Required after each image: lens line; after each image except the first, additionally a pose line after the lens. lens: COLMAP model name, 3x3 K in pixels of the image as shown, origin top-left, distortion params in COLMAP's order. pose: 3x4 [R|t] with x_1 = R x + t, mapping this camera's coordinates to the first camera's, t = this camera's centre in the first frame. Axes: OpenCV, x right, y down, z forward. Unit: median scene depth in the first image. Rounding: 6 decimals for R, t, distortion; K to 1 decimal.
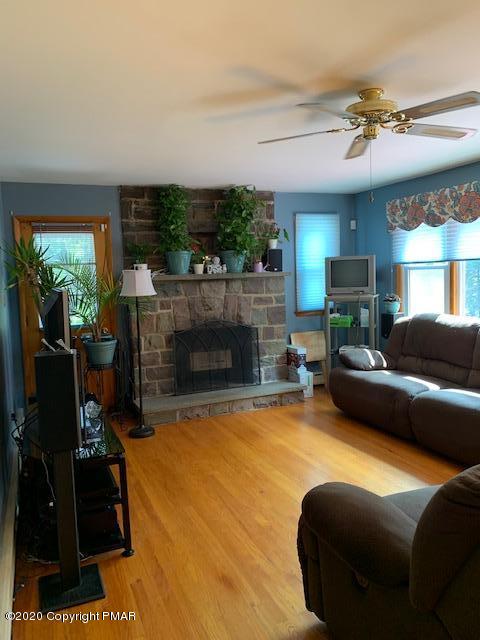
lens RADIAL K [[492.1, 0, 240.3], [0, 492.1, 318.9], [0, 0, 1]] dist [0.038997, -0.061004]
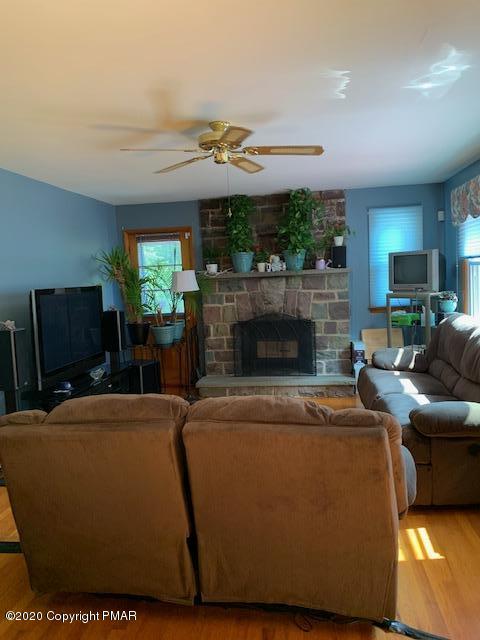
lens RADIAL K [[492.1, 0, 226.8], [0, 492.1, 325.9], [0, 0, 1]] dist [0.038997, -0.061004]
pose [[0.844676, 0.049761, -0.532959, 0.449695], [-0.032514, 0.998601, 0.041706, -0.011834], [0.534289, -0.017899, 0.845112, 0.003265]]
